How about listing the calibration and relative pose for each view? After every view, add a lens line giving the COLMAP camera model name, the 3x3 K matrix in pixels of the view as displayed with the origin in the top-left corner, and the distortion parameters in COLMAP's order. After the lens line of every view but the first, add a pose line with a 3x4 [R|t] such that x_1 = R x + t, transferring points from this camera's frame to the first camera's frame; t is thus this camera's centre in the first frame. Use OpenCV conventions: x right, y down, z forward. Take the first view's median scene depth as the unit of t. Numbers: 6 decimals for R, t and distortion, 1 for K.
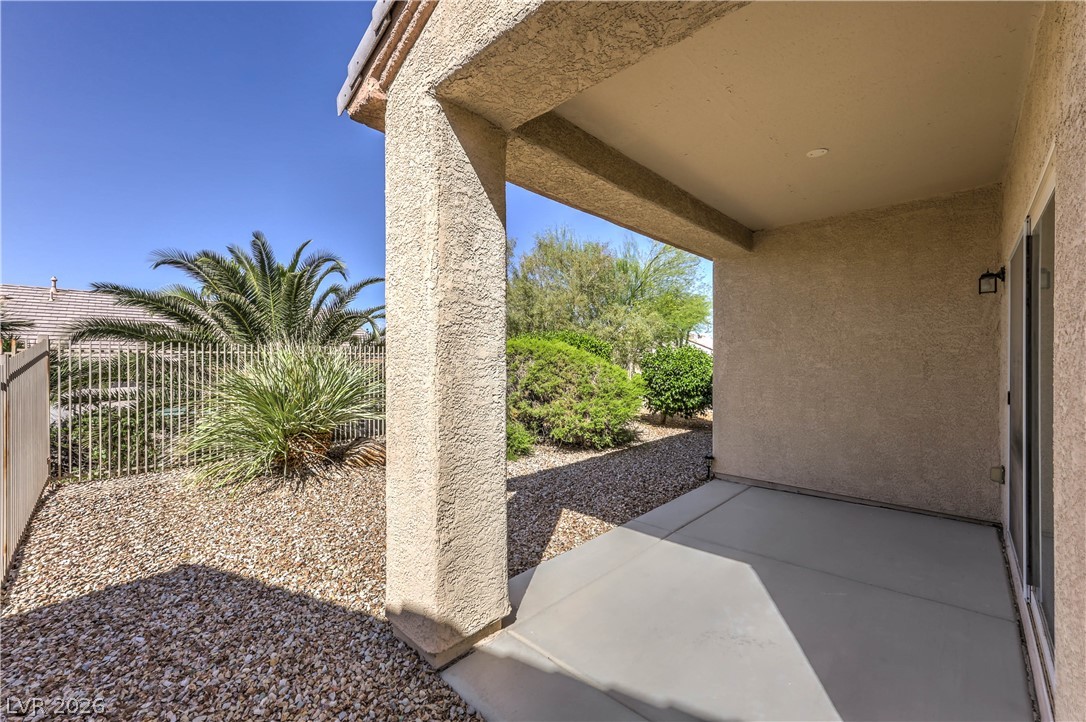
lens RADIAL K [[451.6, 0, 555.9], [0, 451.6, 351.6], [0, 0, 1]] dist [0.003168, 0.000212]
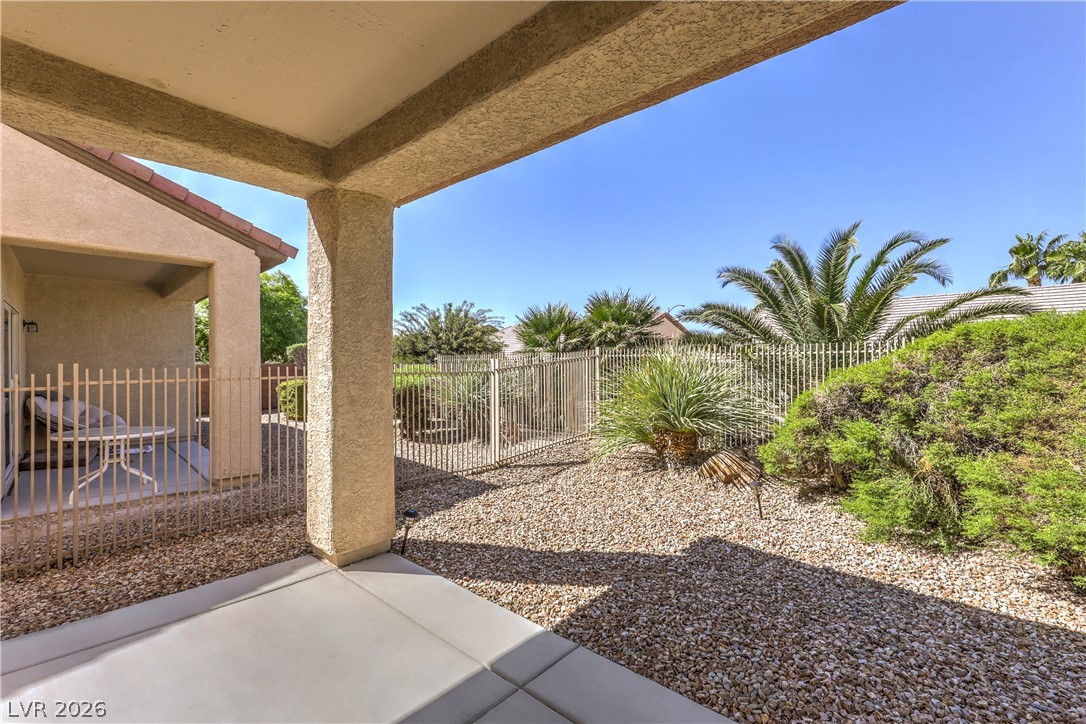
lens RADIAL K [[468.0, 0, 546.1], [0, 468.0, 358.3], [0, 0, 1]] dist [0.000480, 0.000011]
pose [[0.034881, -0.011228, -0.999328, 0.667669], [0.031158, 0.999463, -0.010142, 0.016067], [0.998906, -0.030784, 0.035212, 0.840953]]
